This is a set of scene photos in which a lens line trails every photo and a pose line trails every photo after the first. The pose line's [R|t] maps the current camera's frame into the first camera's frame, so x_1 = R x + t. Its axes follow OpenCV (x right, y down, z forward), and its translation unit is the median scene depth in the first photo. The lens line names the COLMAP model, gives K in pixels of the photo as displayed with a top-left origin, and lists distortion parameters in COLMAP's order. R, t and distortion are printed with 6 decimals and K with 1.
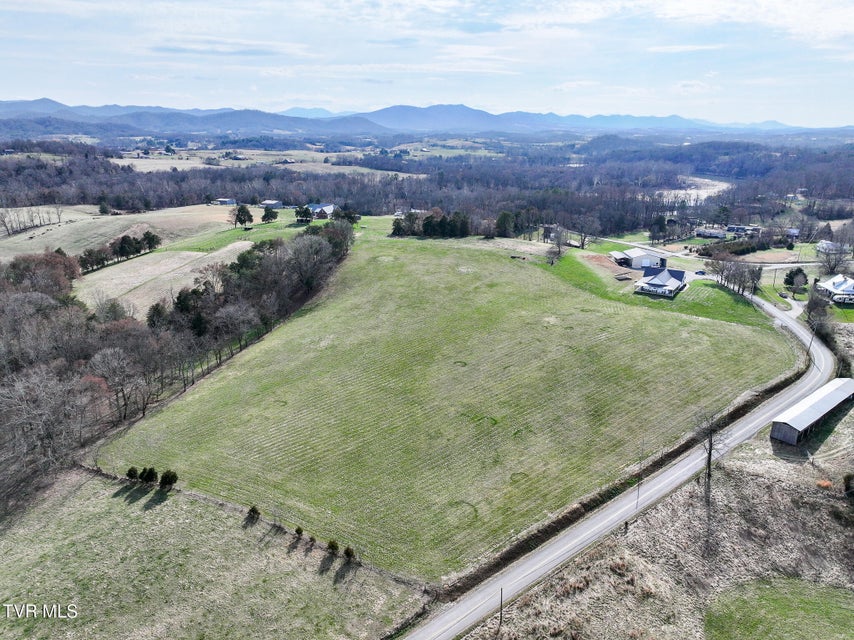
lens RADIAL K [[611.9, 0, 425.2], [0, 611.9, 295.0], [0, 0, 1]] dist [-0.006229, 0.023025]
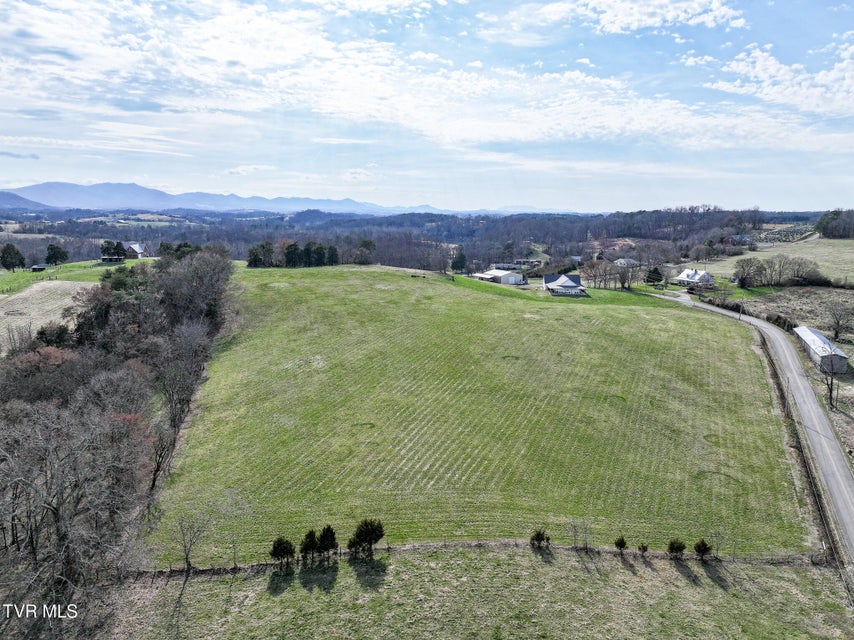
lens RADIAL K [[611.9, 0, 427.8], [0, 611.9, 321.0], [0, 0, 1]] dist [-0.006229, 0.023025]
pose [[0.872150, -0.082643, 0.482208, -0.287821], [0.125811, 0.990368, -0.057817, 0.061286], [-0.472785, 0.111092, 0.874147, 0.192381]]
